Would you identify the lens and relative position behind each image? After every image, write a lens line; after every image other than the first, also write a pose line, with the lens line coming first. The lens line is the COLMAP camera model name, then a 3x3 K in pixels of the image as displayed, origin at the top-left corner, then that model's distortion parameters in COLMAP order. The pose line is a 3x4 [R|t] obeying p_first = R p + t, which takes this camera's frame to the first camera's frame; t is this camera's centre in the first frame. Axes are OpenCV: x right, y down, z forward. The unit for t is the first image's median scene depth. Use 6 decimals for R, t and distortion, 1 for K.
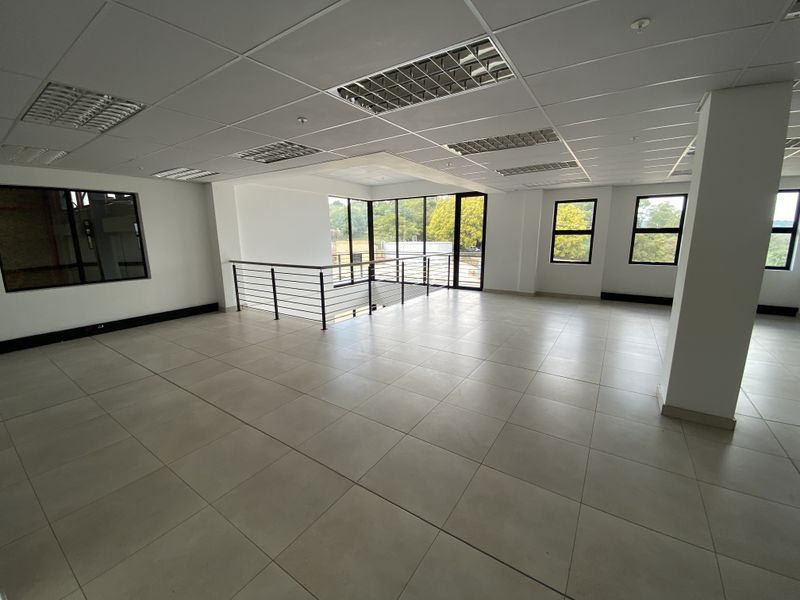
lens RADIAL K [[330.8, 0, 391.7], [0, 330.8, 301.5], [0, 0, 1]] dist [-0.028585, -0.000071]
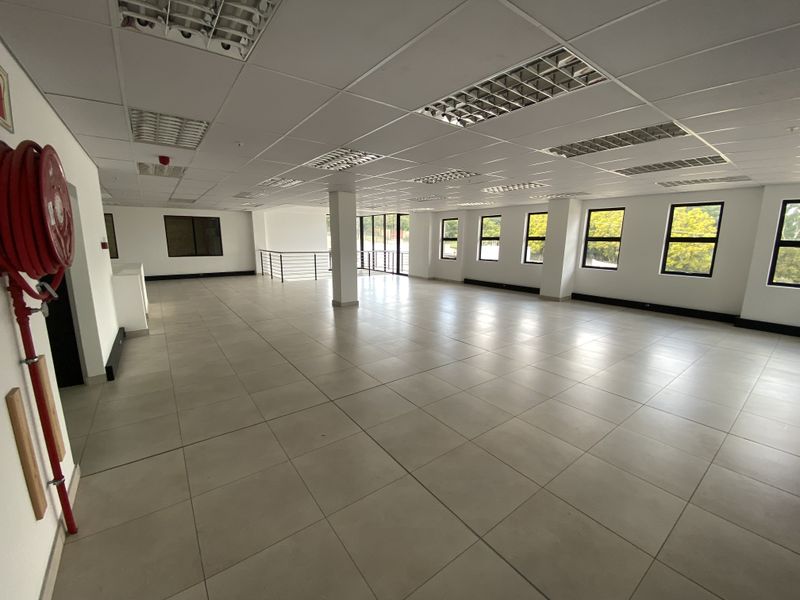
lens RADIAL K [[330.4, 0, 400.0], [0, 330.4, 300.0], [0, 0, 1]] dist [-0.001266, 0.000056]
pose [[0.948344, 0.079315, -0.307168, 0.167244], [-0.083469, 0.996510, -0.000388, 0.019370], [0.306066, 0.026007, 0.951655, -0.113096]]
